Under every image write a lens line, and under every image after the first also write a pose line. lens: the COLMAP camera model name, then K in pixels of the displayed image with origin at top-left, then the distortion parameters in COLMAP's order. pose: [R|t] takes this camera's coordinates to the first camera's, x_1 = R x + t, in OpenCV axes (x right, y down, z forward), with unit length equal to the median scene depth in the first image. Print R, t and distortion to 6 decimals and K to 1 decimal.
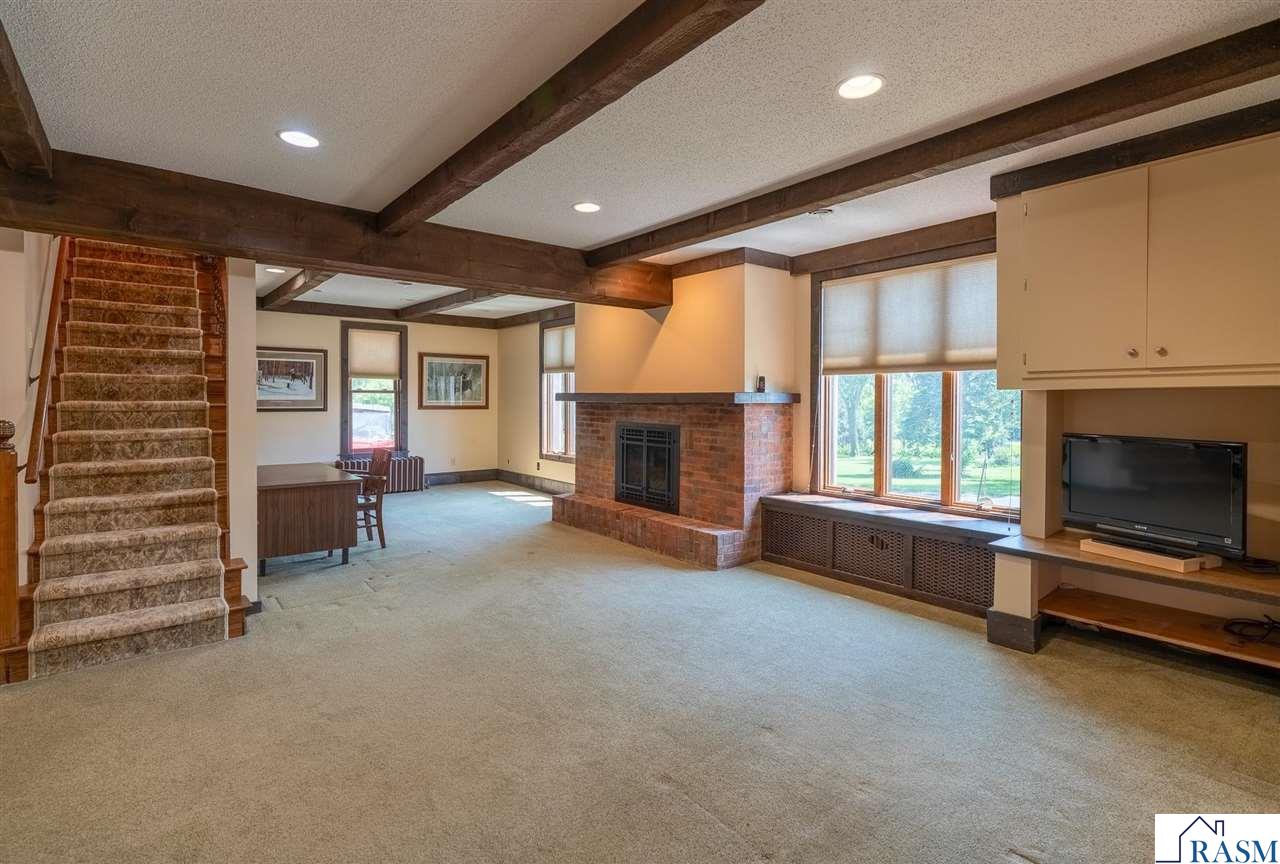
lens RADIAL K [[619.6, 0, 639.4], [0, 619.6, 406.0], [0, 0, 1]] dist [0.001349, 0.000080]
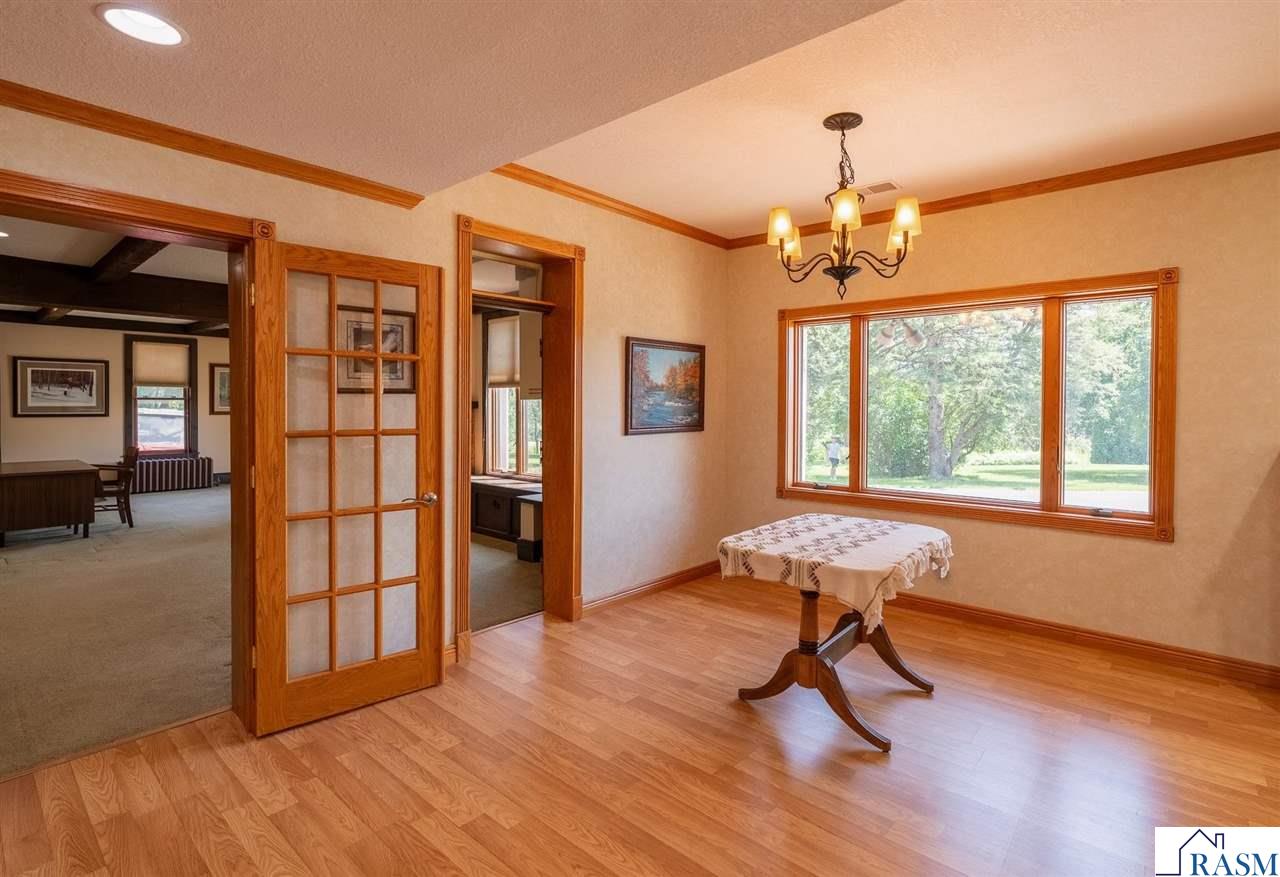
lens RADIAL K [[609.3, 0, 646.3], [0, 609.3, 411.0], [0, 0, 1]] dist [-0.000062, -0.000061]
pose [[0.983341, -0.001052, 0.181768, 0.239792], [0.001539, 0.999996, -0.002537, 0.002855], [-0.181764, 0.002774, 0.983338, -0.238401]]
